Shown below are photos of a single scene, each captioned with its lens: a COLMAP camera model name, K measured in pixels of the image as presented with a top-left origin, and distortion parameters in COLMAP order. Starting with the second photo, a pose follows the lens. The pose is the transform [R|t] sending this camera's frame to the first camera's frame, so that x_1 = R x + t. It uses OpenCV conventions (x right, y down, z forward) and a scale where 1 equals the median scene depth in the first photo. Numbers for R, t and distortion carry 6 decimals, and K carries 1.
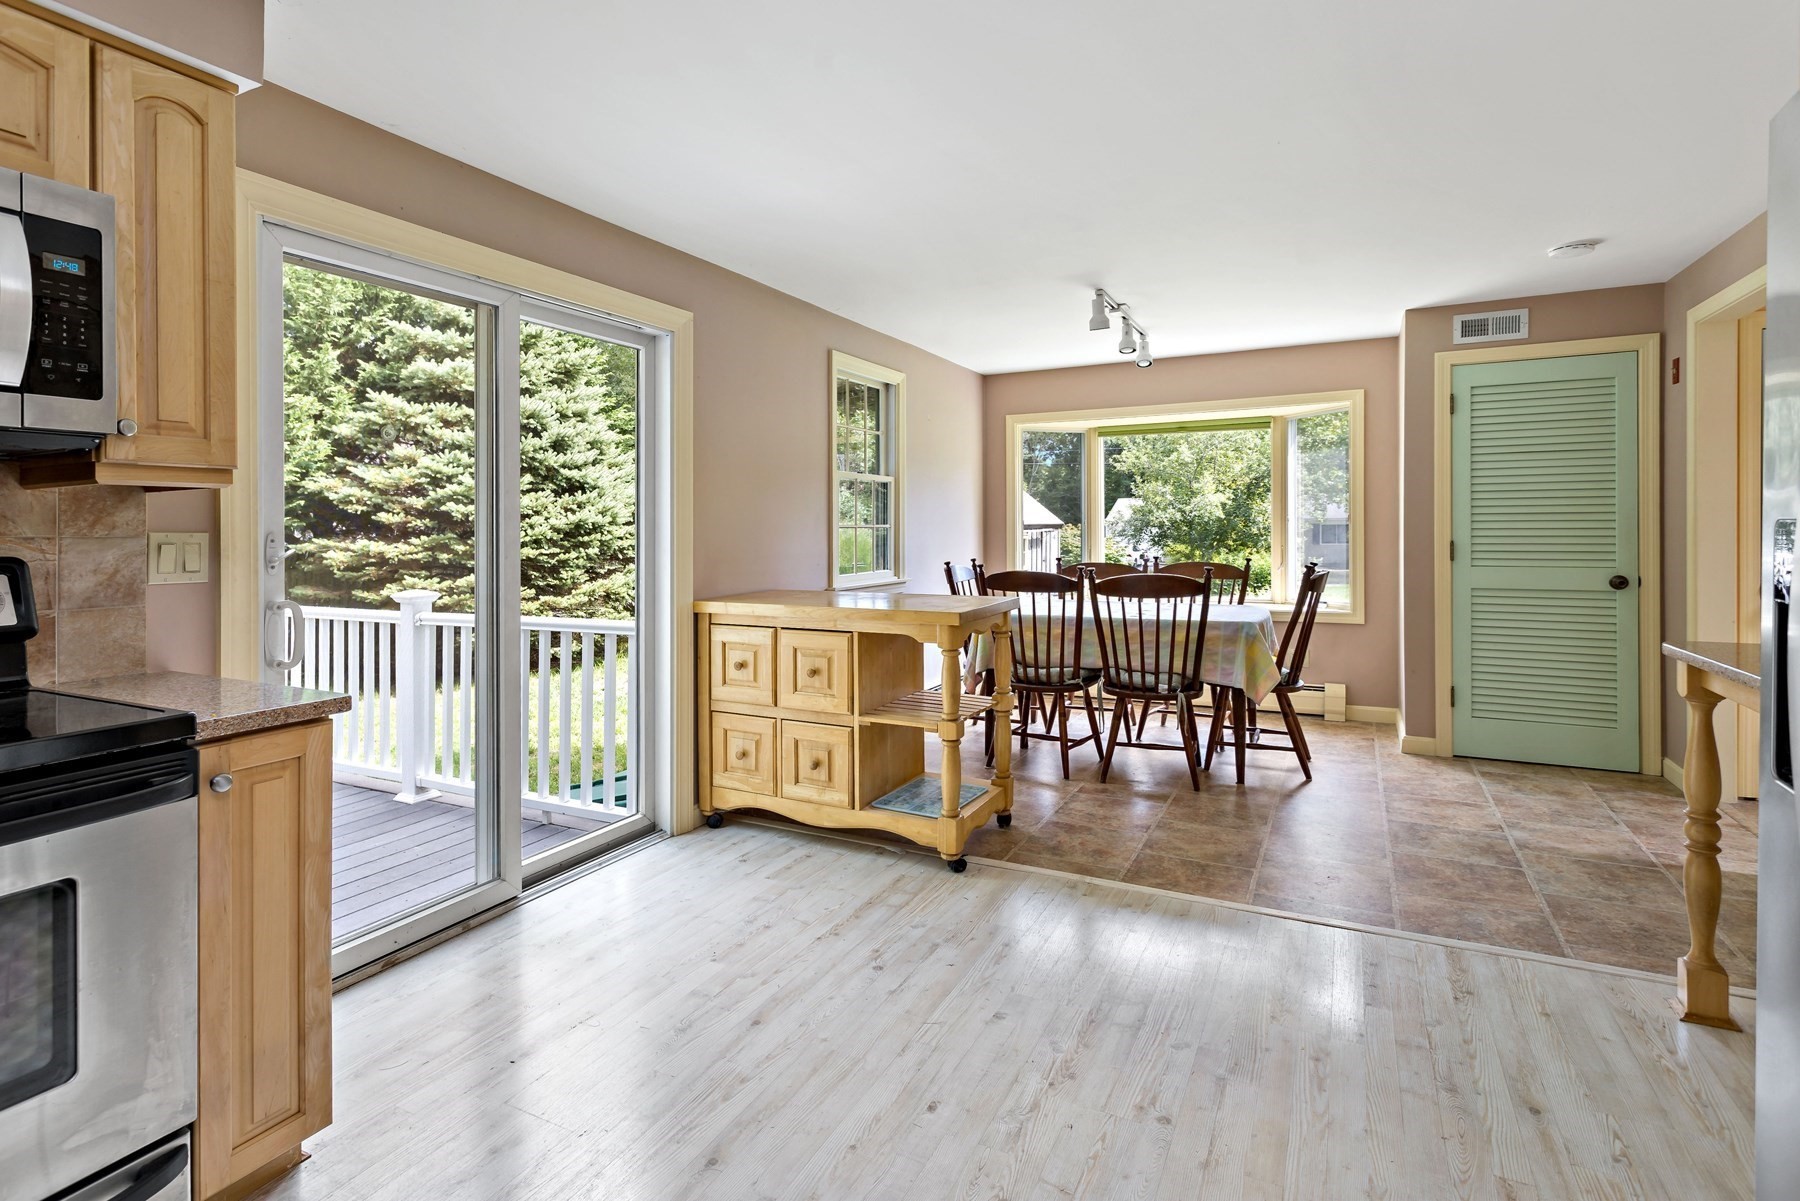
lens RADIAL K [[919.2, 0, 859.7], [0, 919.2, 515.4], [0, 0, 1]] dist [-0.011573, 0.004956]
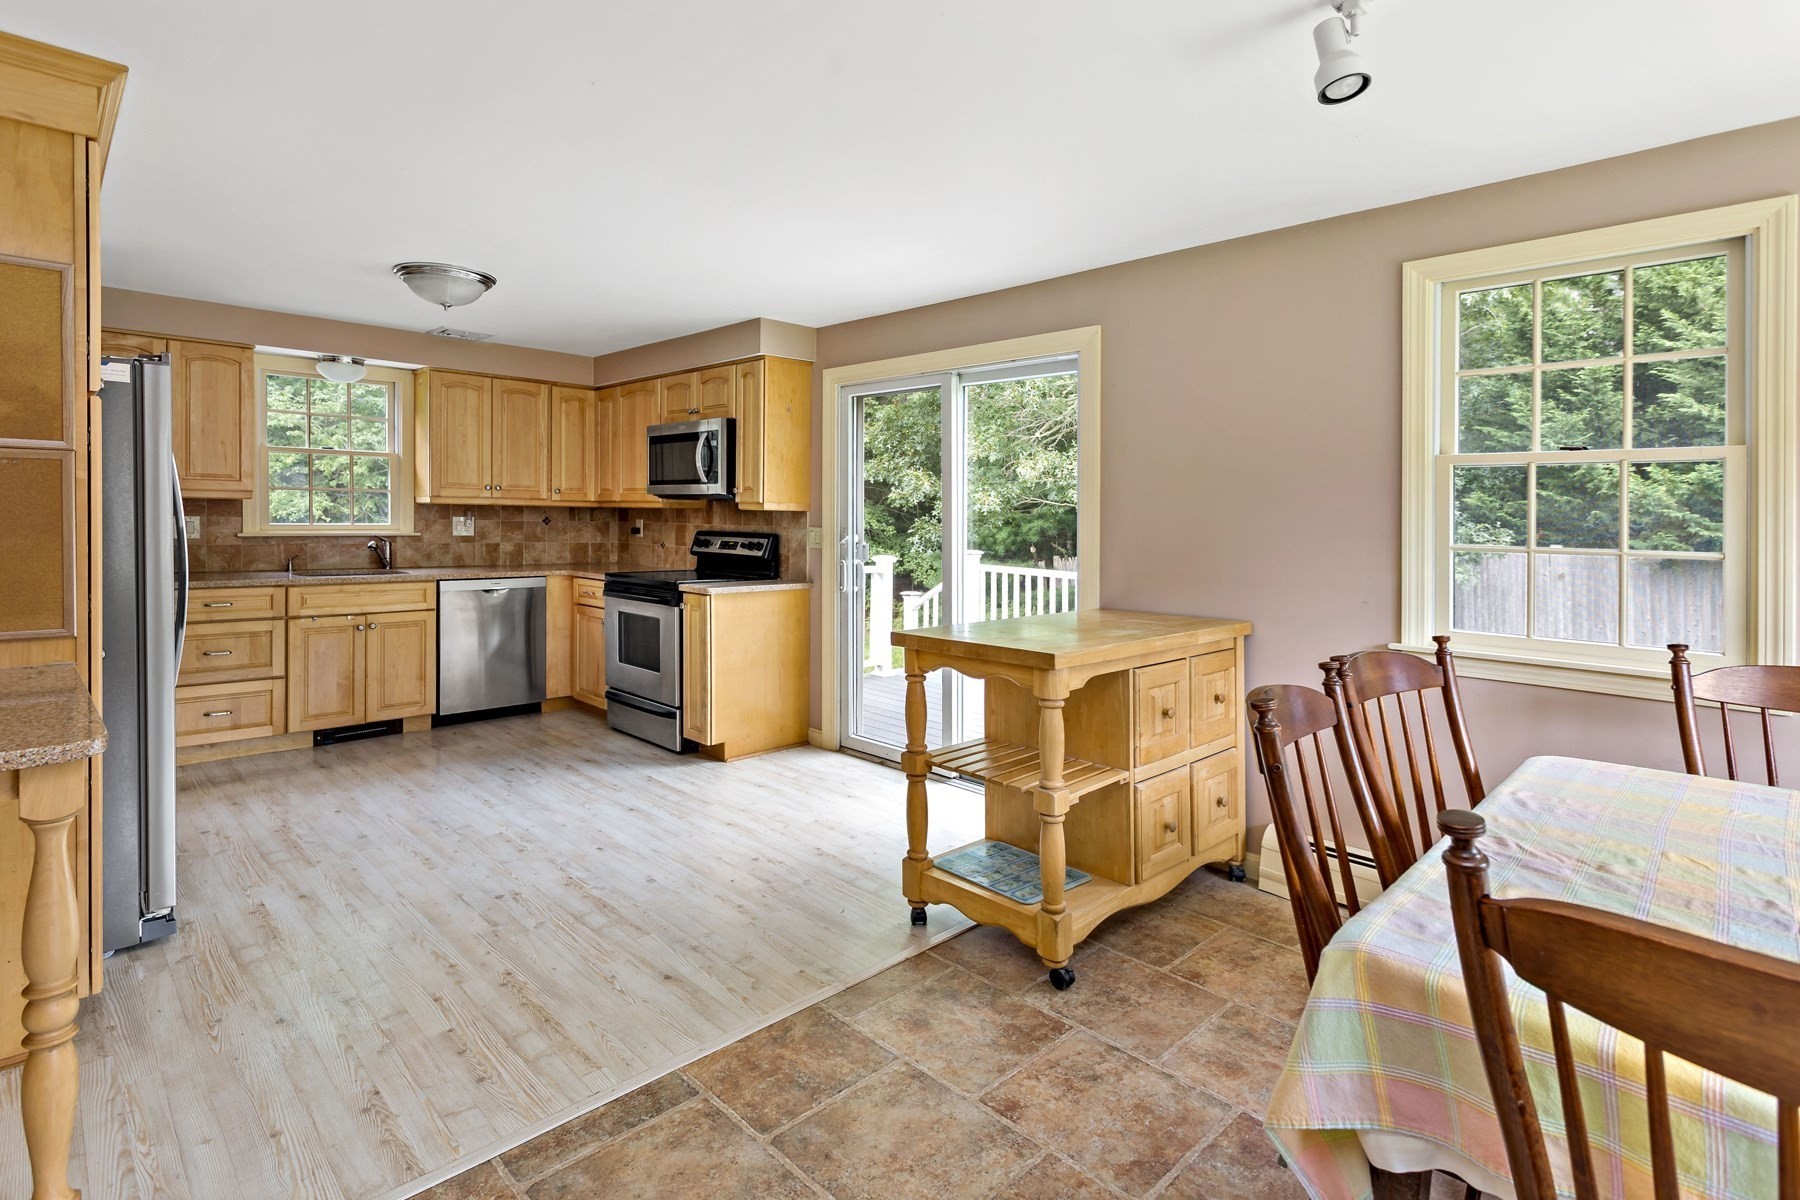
lens RADIAL K [[850.3, 0, 889.1], [0, 850.3, 522.7], [0, 0, 1]] dist [-0.016402, 0.003403]
pose [[-0.286094, 0.014025, -0.958099, 1.166317], [-0.001375, 0.999886, 0.015047, -0.024249], [0.958201, 0.005622, -0.286042, 1.553654]]
